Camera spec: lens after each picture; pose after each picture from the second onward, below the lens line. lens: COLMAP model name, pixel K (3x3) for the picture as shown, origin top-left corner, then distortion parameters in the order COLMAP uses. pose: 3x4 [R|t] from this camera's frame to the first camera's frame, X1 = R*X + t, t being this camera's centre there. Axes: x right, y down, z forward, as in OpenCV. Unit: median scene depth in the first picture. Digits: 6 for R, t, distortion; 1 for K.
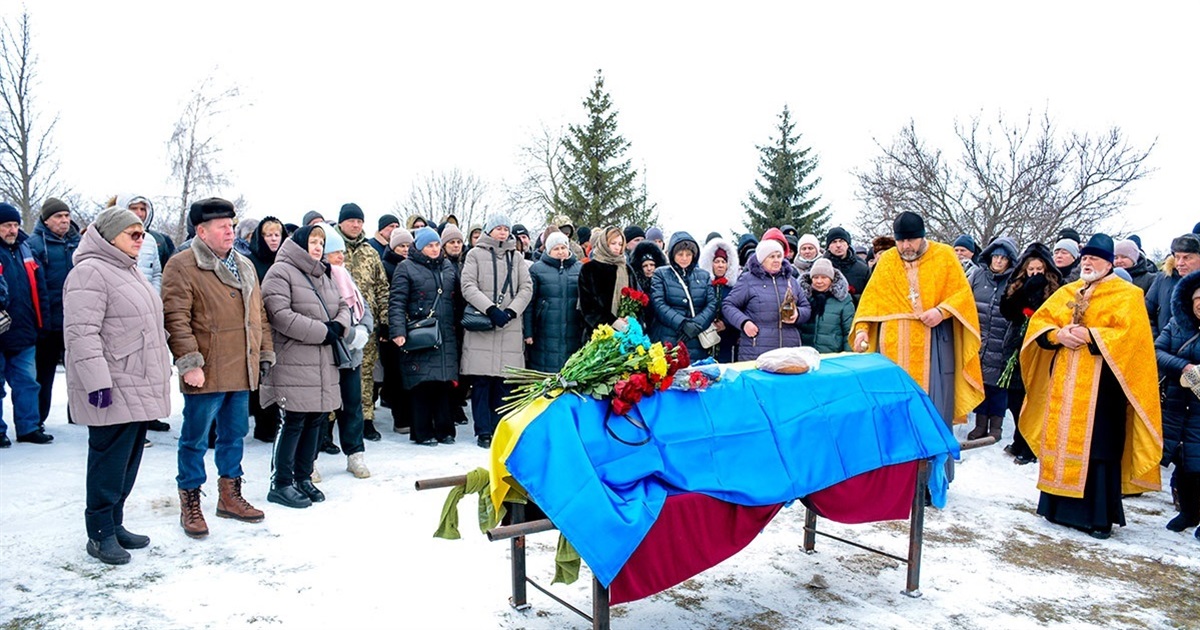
lens RADIAL K [[971.6, 0, 612.8], [0, 971.6, 320.5], [0, 0, 1]] dist [-0.170740, 0.072733]
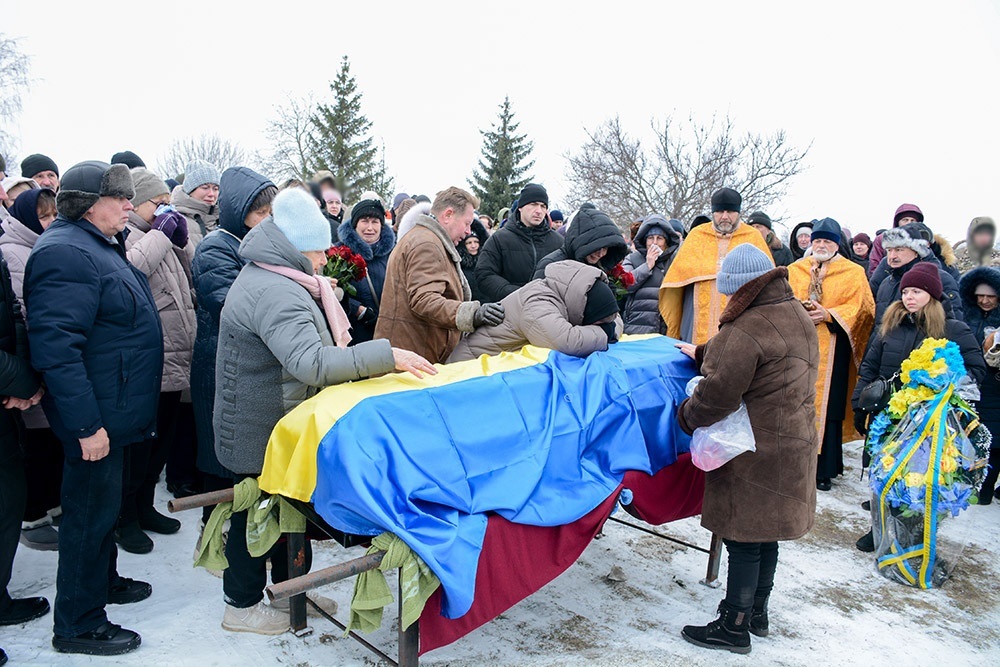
lens RADIAL K [[807.8, 0, 532.1], [0, 807.8, 358.1], [0, 0, 1]] dist [-0.156577, 0.054970]
pose [[0.975245, 0.000696, 0.221126, -0.028315], [-0.022417, 0.995154, 0.095734, -0.010552], [-0.219988, -0.098321, 0.970535, 0.169694]]
